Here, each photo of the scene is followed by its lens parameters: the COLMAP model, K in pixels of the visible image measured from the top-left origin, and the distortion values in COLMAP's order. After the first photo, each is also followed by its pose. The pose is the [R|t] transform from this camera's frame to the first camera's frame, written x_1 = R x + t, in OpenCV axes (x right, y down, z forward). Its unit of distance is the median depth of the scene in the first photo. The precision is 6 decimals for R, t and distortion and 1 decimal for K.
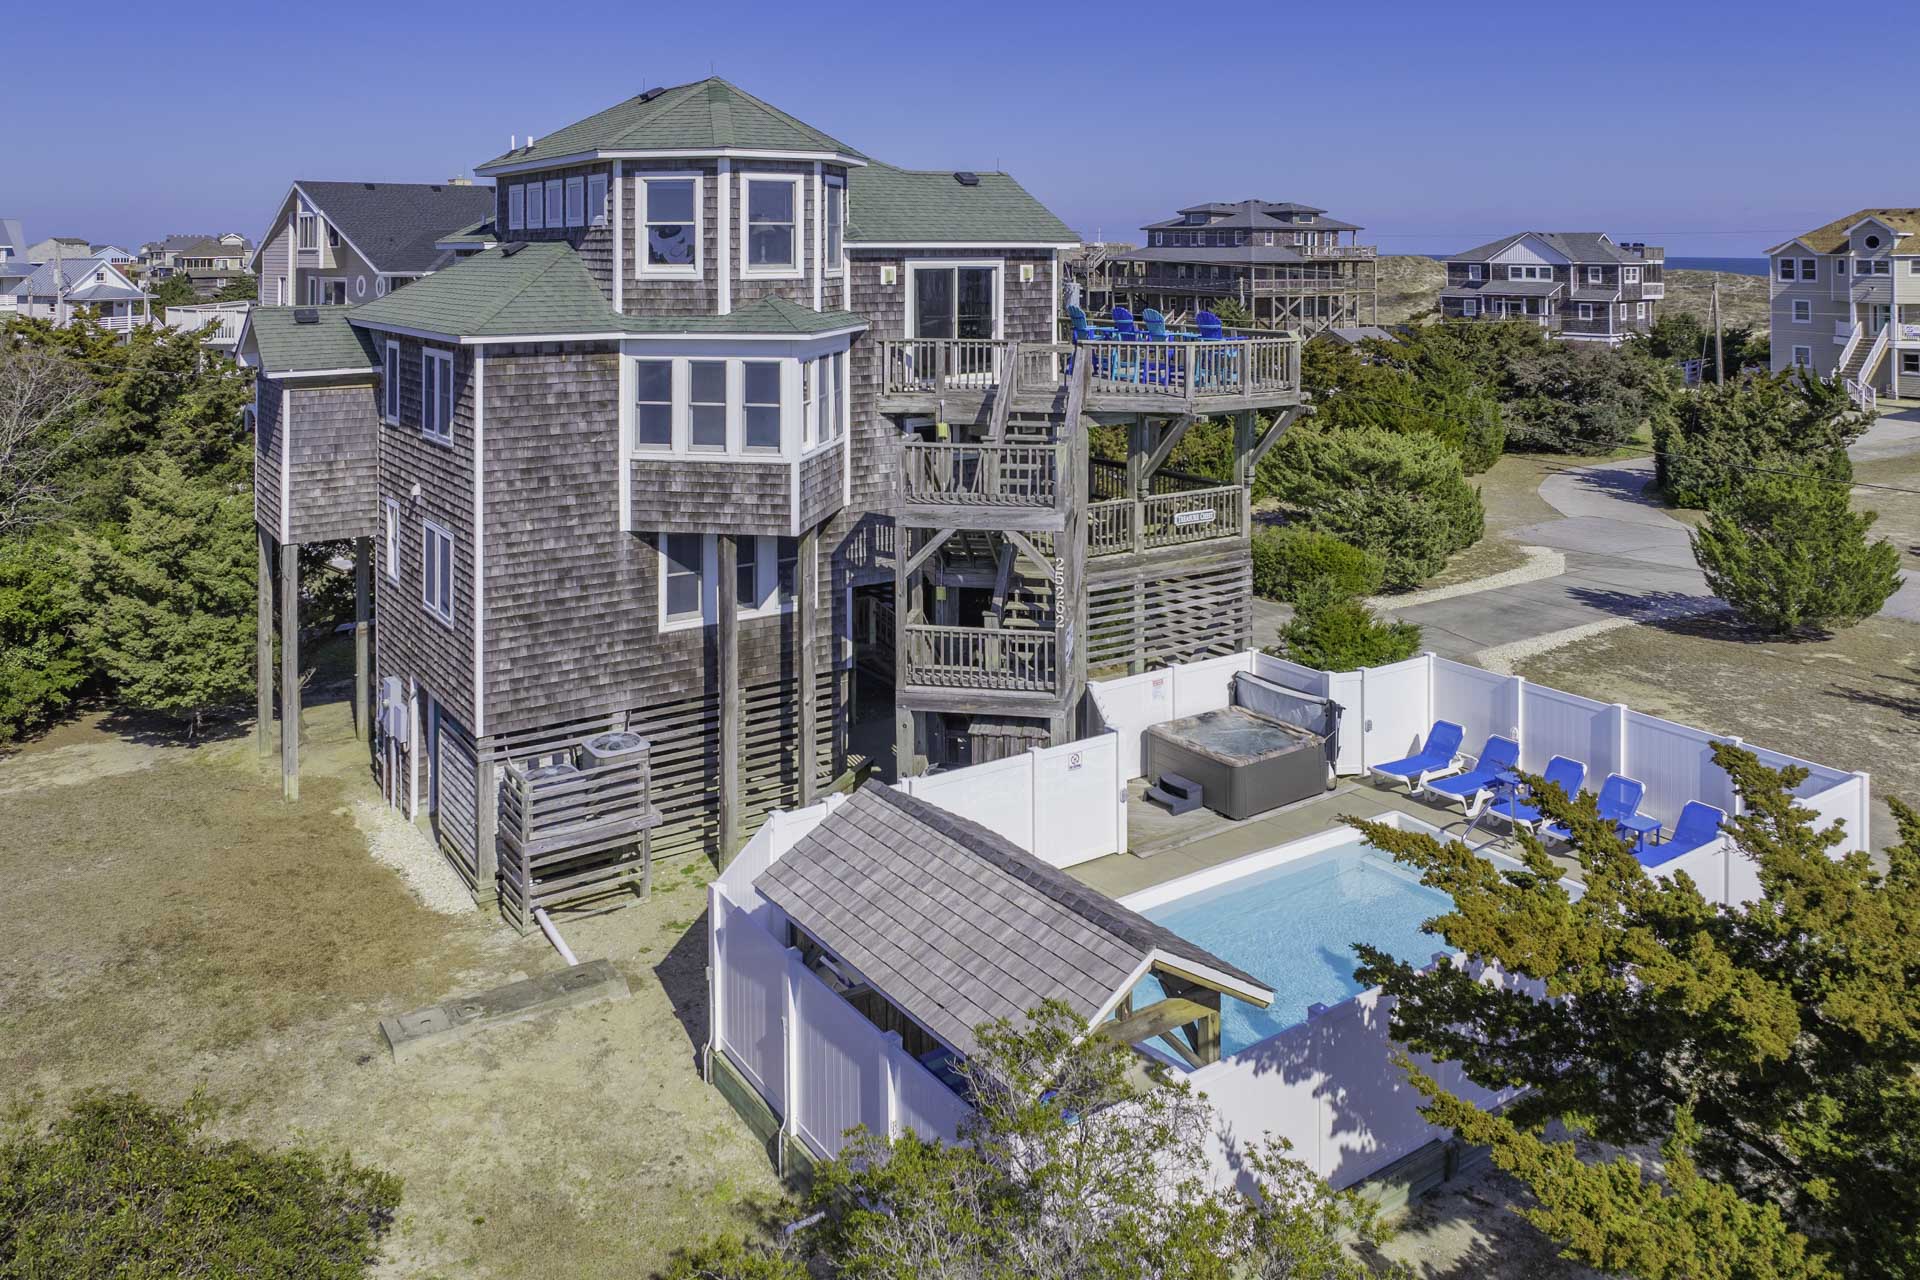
lens RADIAL K [[1444.0, 0, 1004.0], [0, 1444.0, 283.6], [0, 0, 1]] dist [-0.020691, -0.007160]
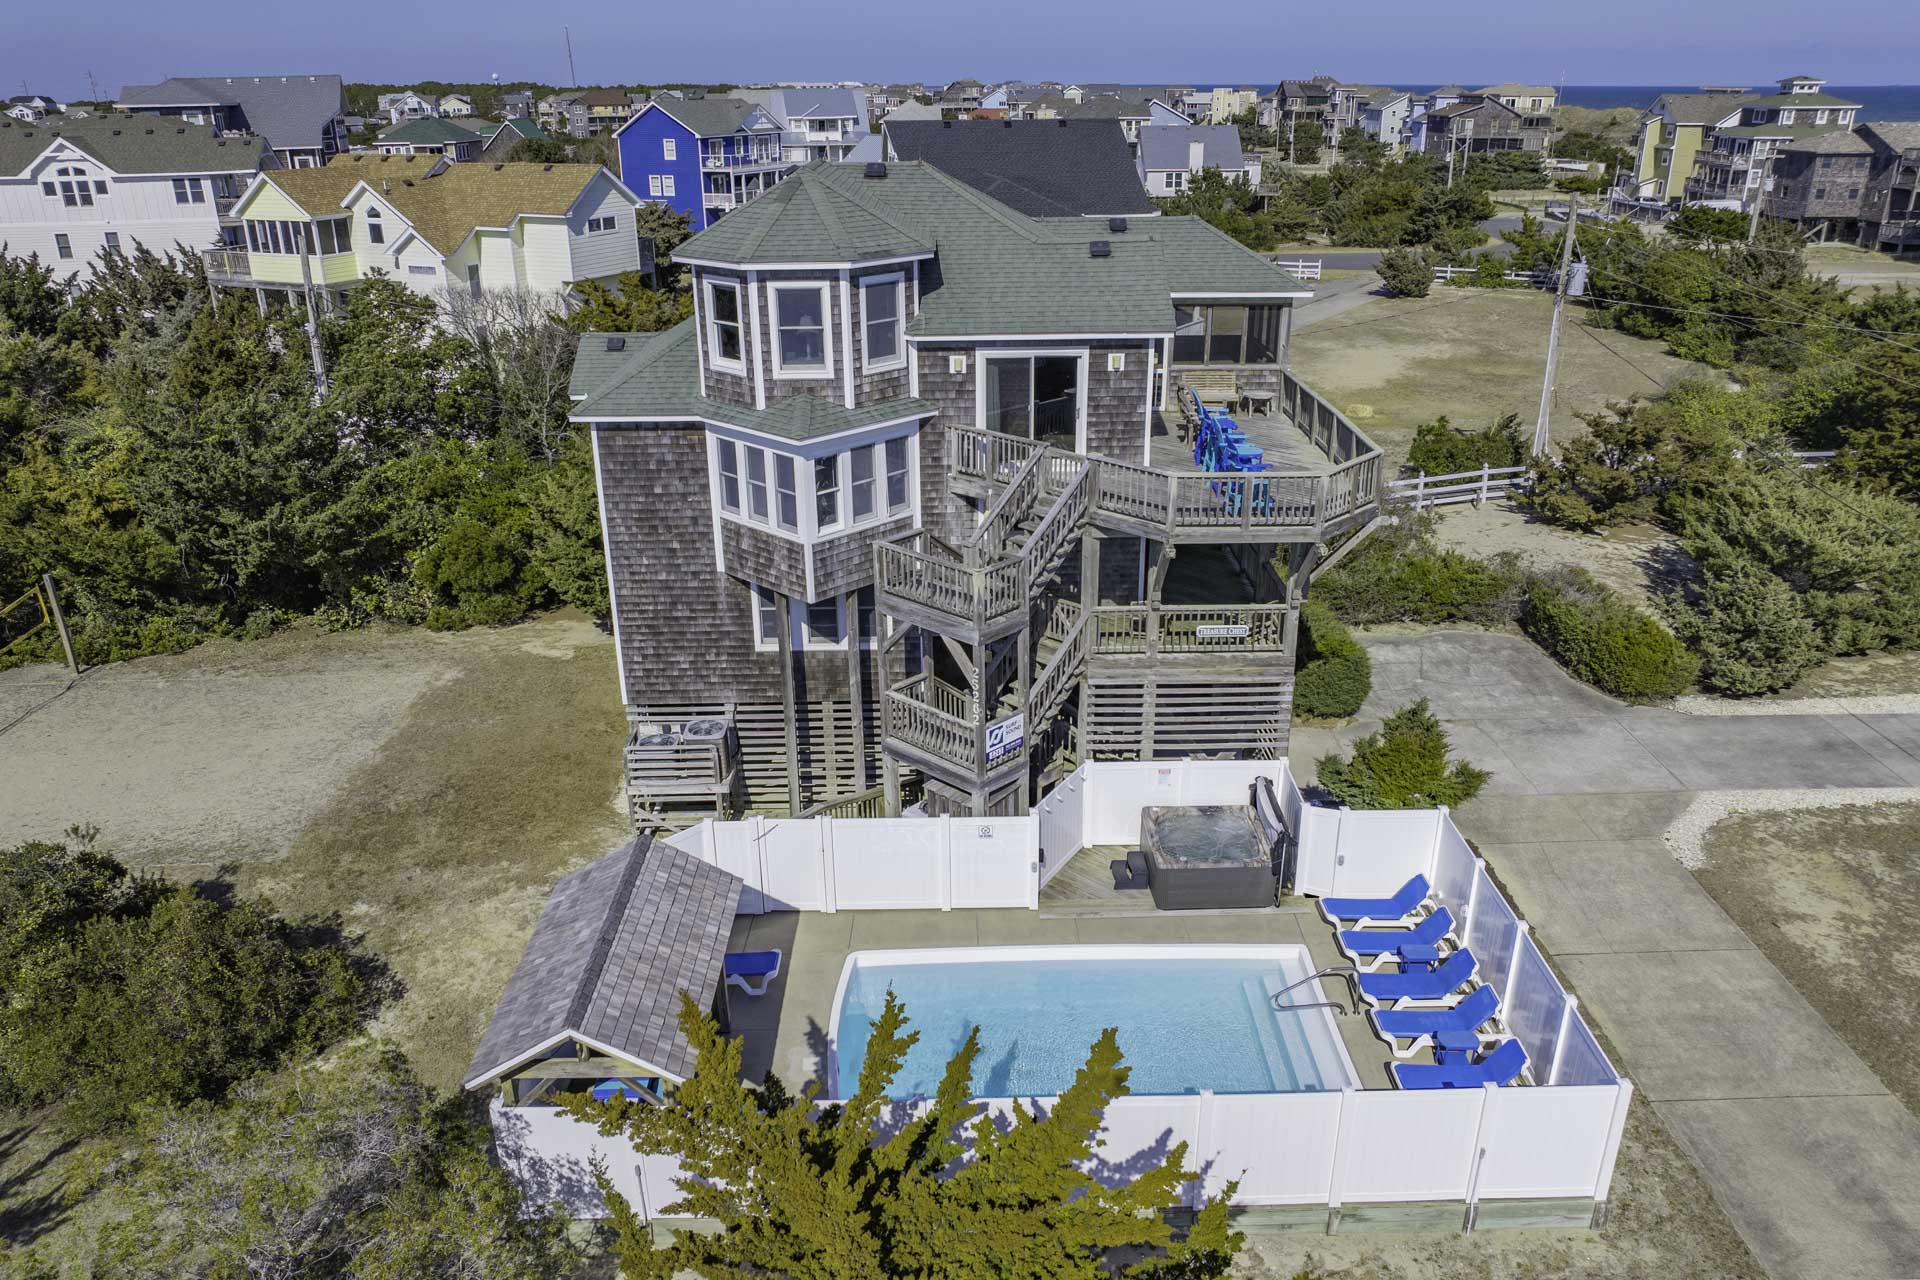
lens RADIAL K [[1376.5, 0, 964.5], [0, 1376.5, 680.6], [0, 0, 1]] dist [-0.036165, 0.005200]
pose [[0.818245, 0.231922, -0.526011, 0.508049], [-0.011964, 0.921681, 0.387764, -0.183286], [0.574745, -0.310993, 0.756935, 0.164134]]
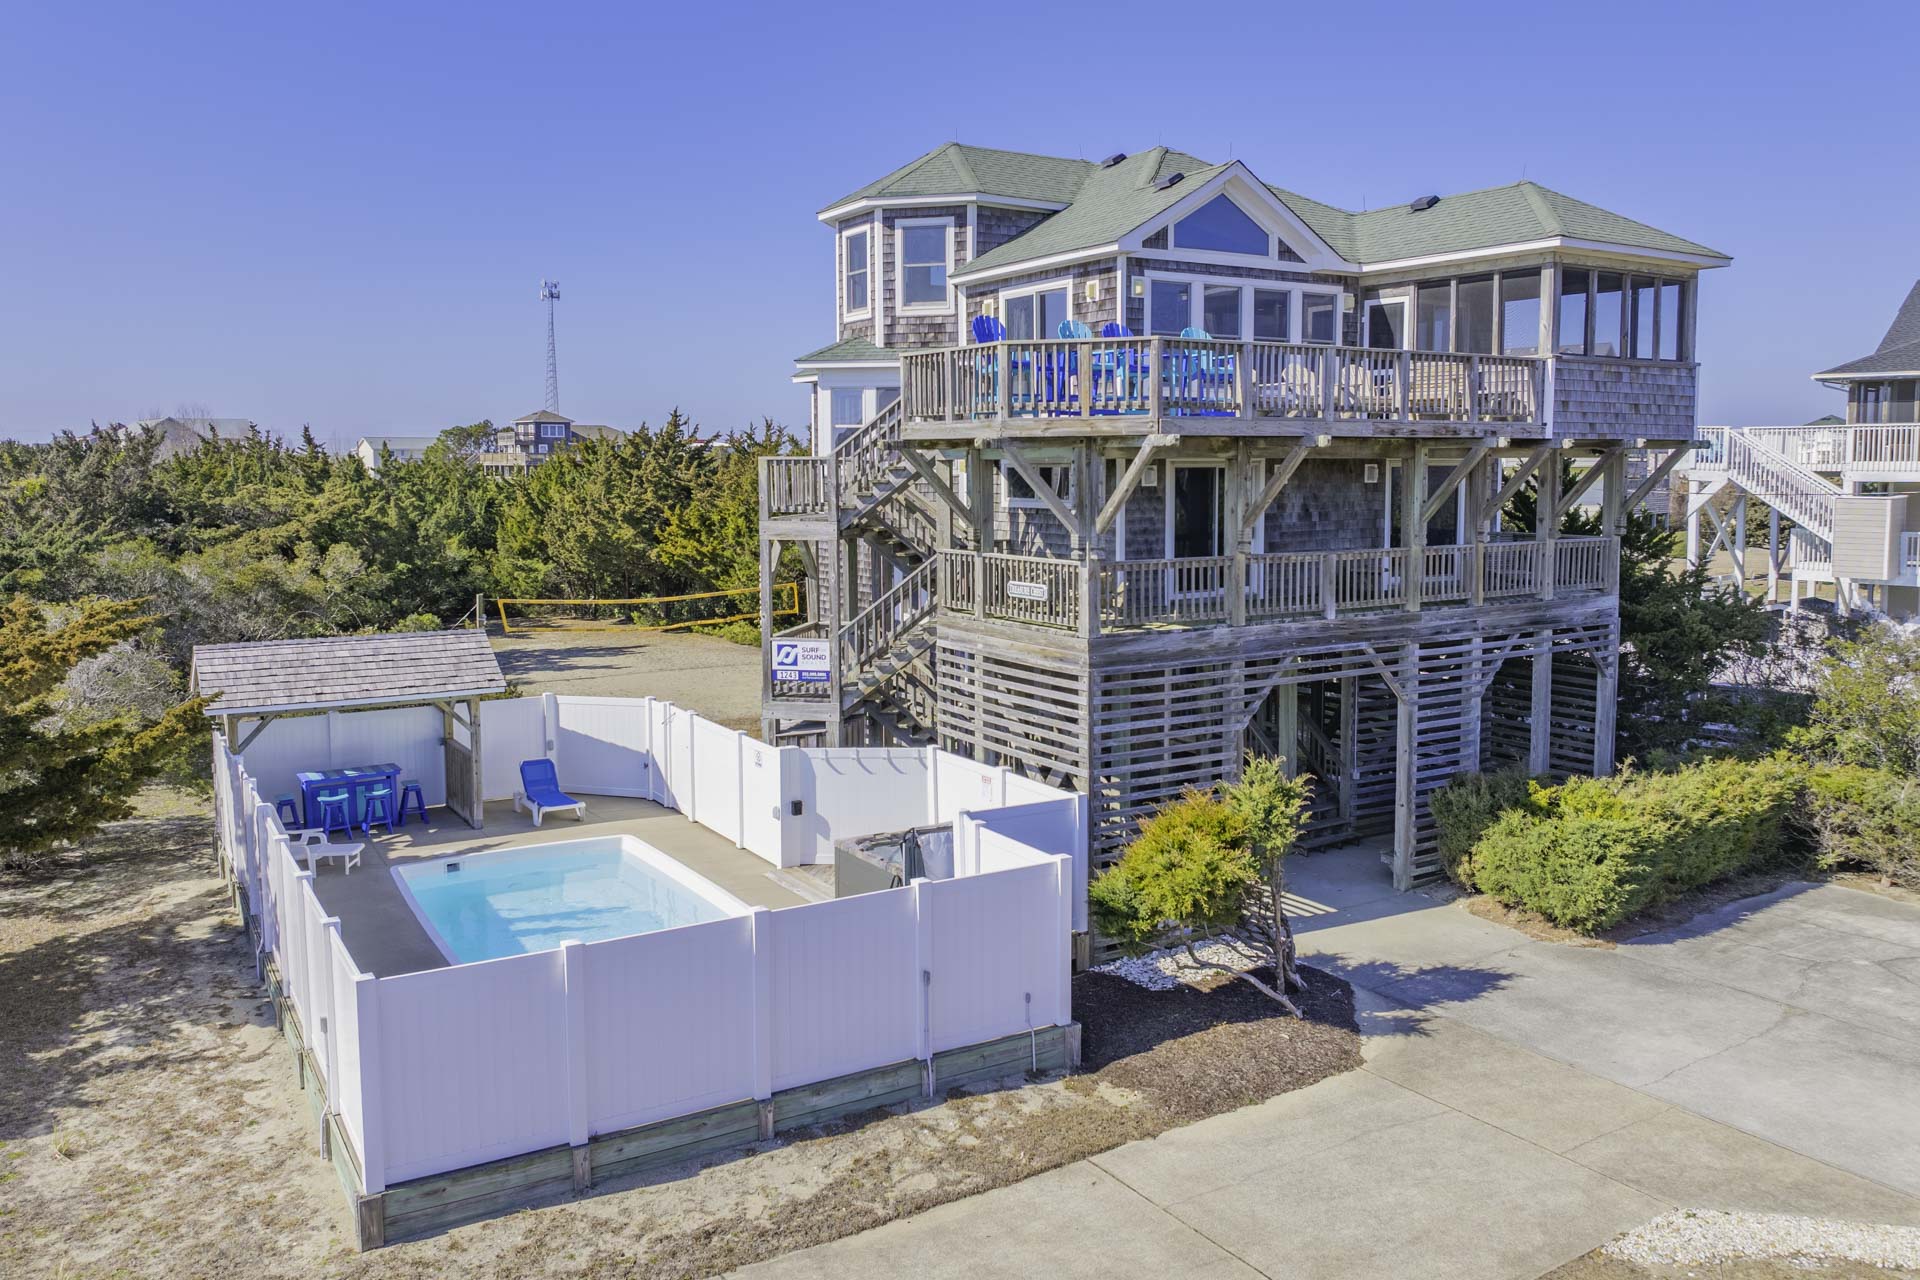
lens RADIAL K [[1447.3, 0, 937.1], [0, 1447.3, 582.9], [0, 0, 1]] dist [-0.036094, -0.003335]
pose [[-0.079904, 0.092432, -0.992508, 0.918695], [-0.019240, 0.995363, 0.094247, 0.087668], [0.996617, 0.026627, -0.077755, 1.042781]]
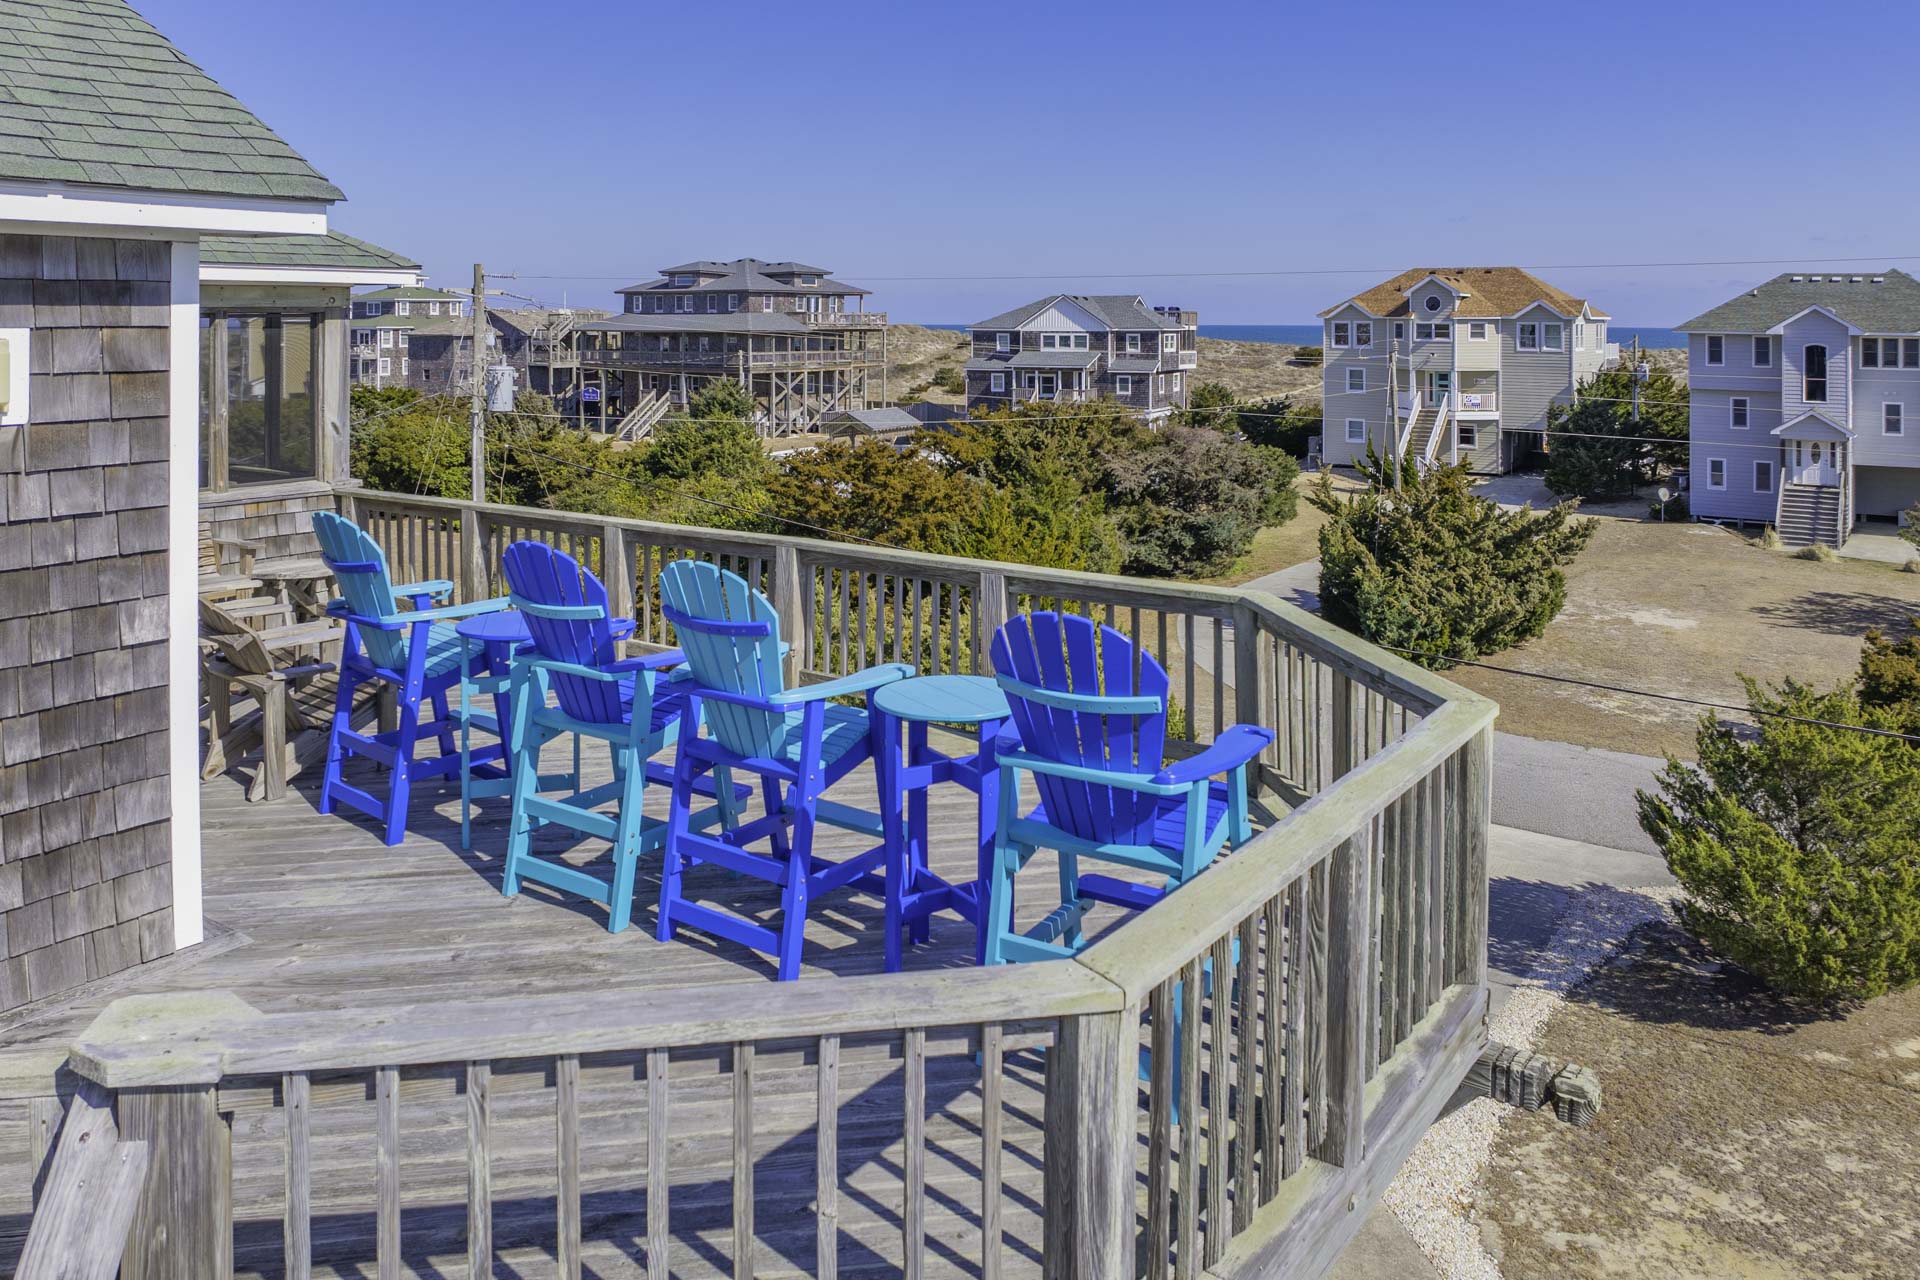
lens RADIAL K [[1465.1, 0, 865.1], [0, 1465.1, 440.8], [0, 0, 1]] dist [-0.011668, -0.007332]
pose [[0.964902, -0.027891, 0.261125, 0.069122], [0.012393, 0.998072, 0.060811, -0.014124], [-0.262318, -0.055441, 0.963388, 0.847036]]
